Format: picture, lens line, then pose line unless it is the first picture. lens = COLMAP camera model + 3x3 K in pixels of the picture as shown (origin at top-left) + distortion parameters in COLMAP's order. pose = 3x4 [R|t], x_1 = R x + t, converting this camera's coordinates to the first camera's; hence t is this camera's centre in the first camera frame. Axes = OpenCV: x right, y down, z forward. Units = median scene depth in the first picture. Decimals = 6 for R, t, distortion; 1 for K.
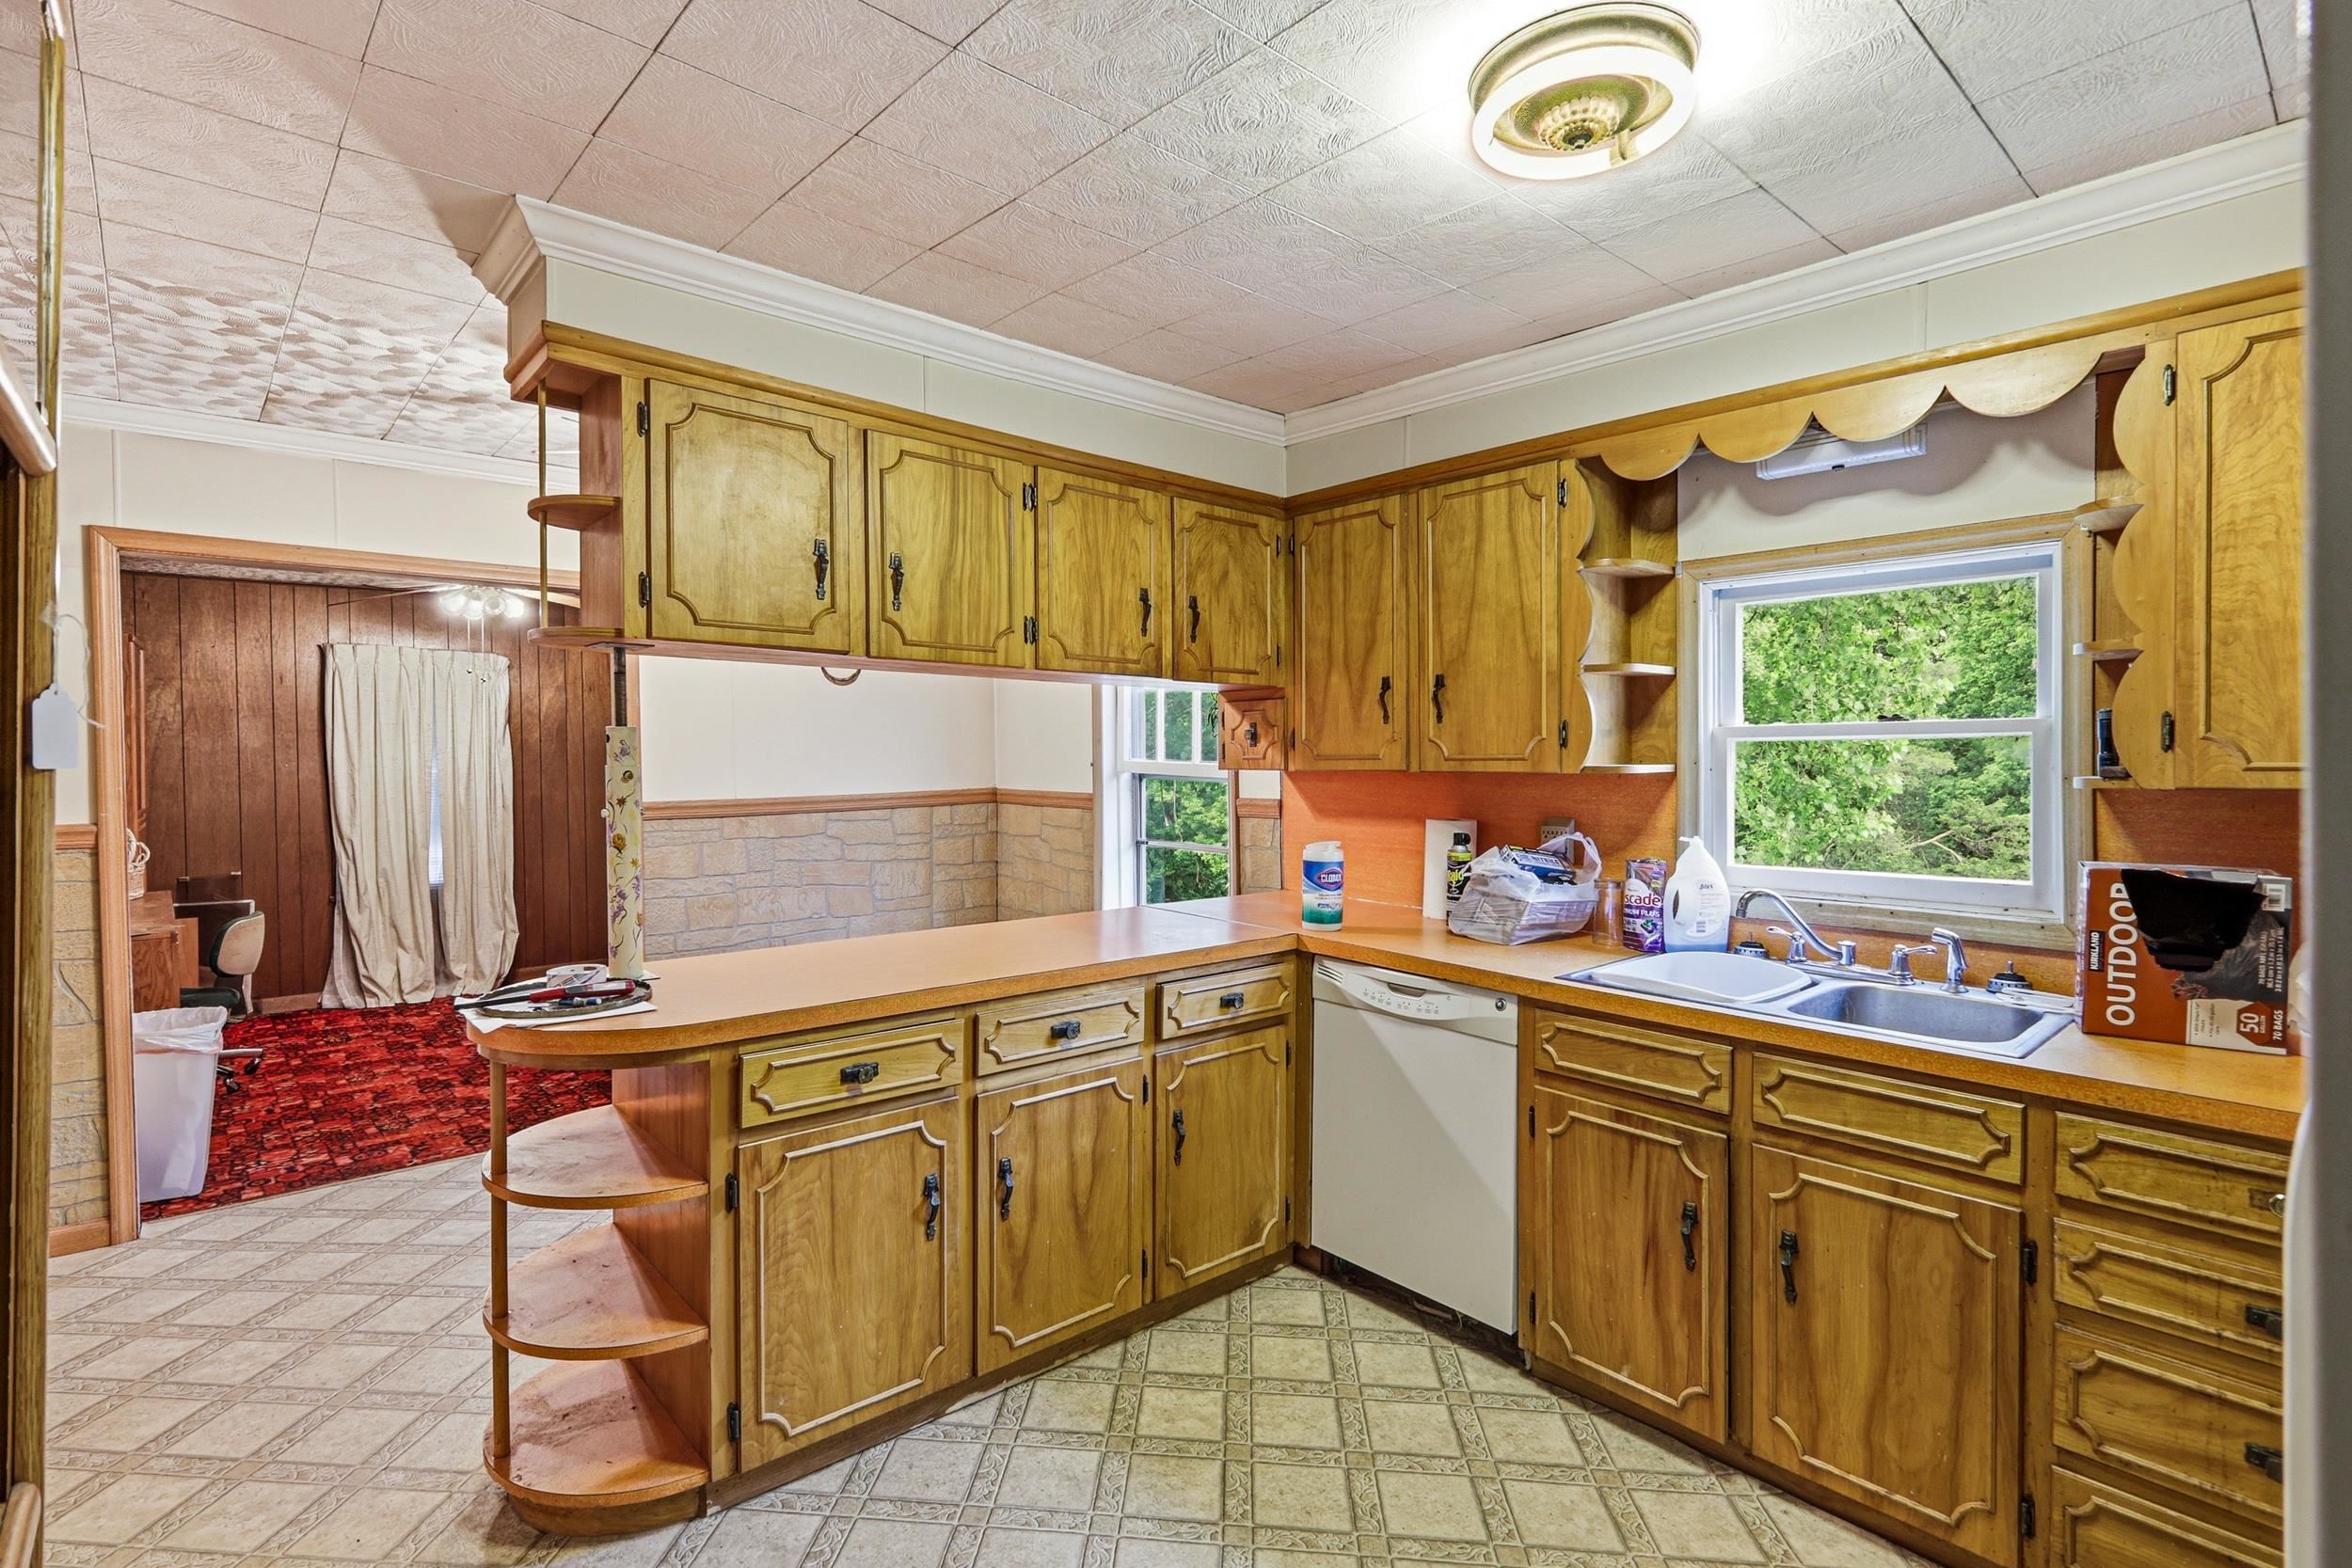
lens RADIAL K [[1178.6, 0, 1180.8], [0, 1178.6, 744.1], [0, 0, 1]] dist [0.007649, -0.000636]
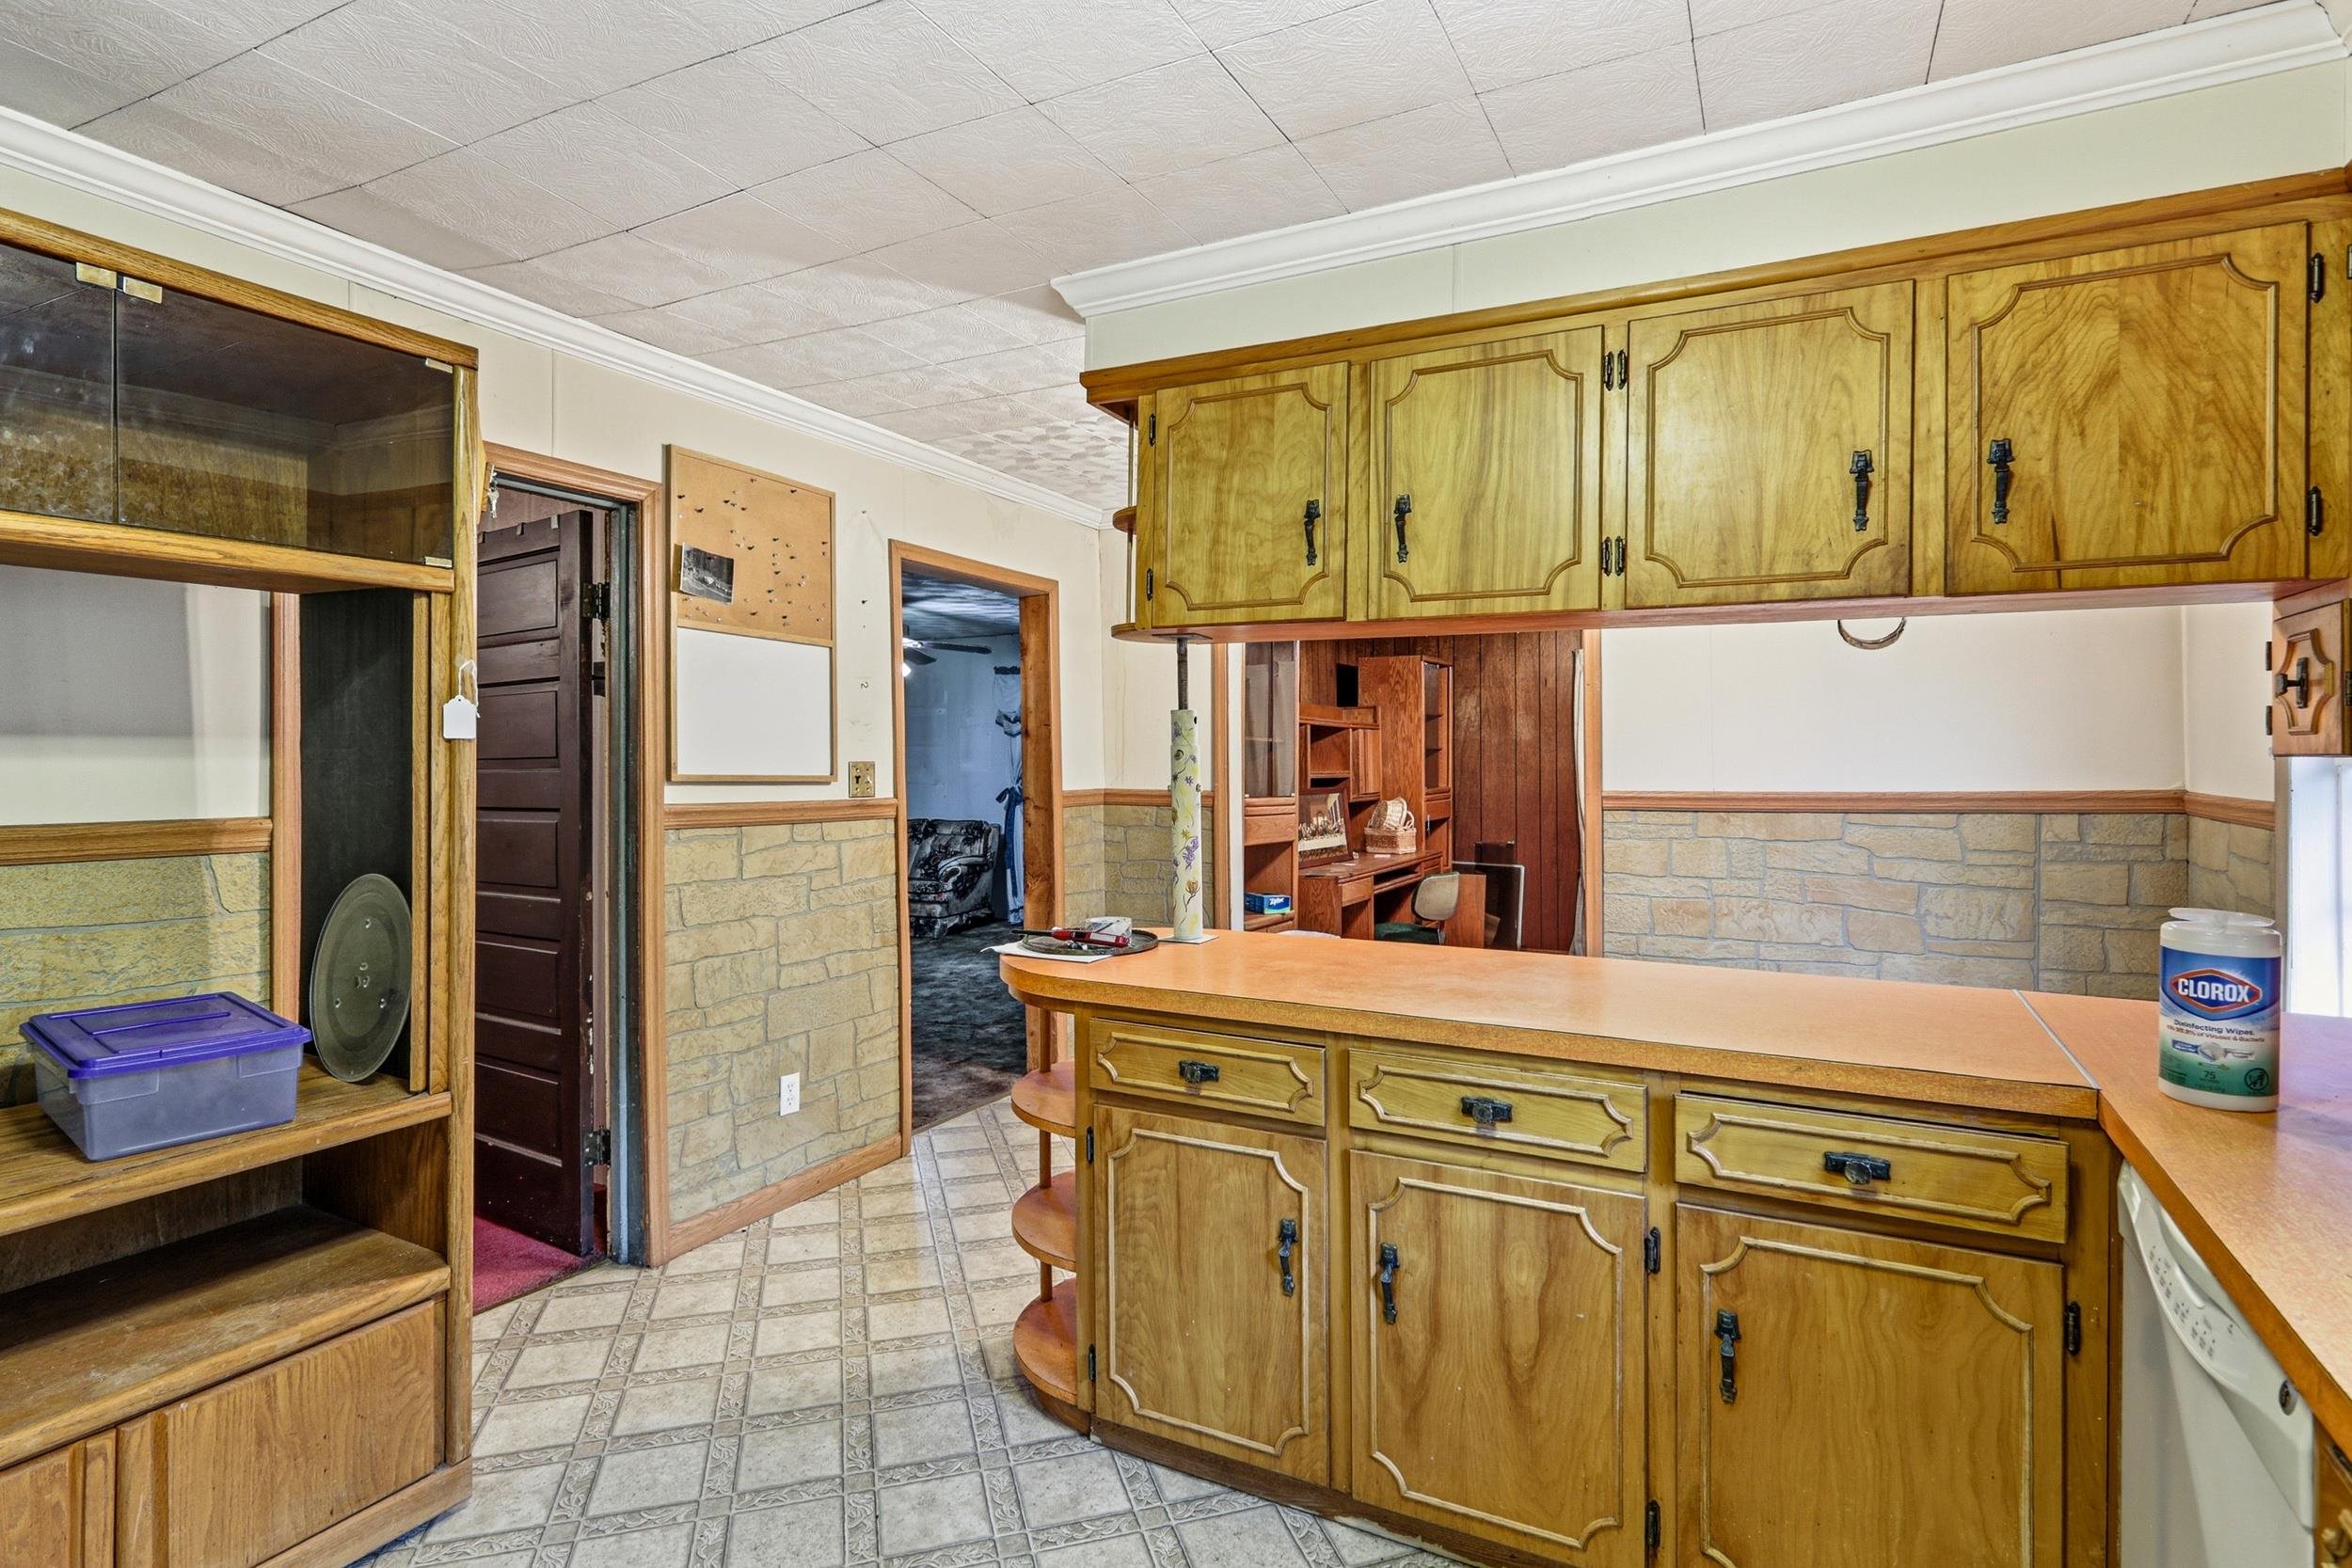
lens RADIAL K [[1178.6, 0, 1180.8], [0, 1178.6, 744.1], [0, 0, 1]] dist [0.007649, -0.000636]
pose [[0.337645, -0.008850, -0.941232, 0.466747], [0.010407, 0.999930, -0.005669, 0.019348], [0.941216, -0.007881, 0.337714, 0.522156]]
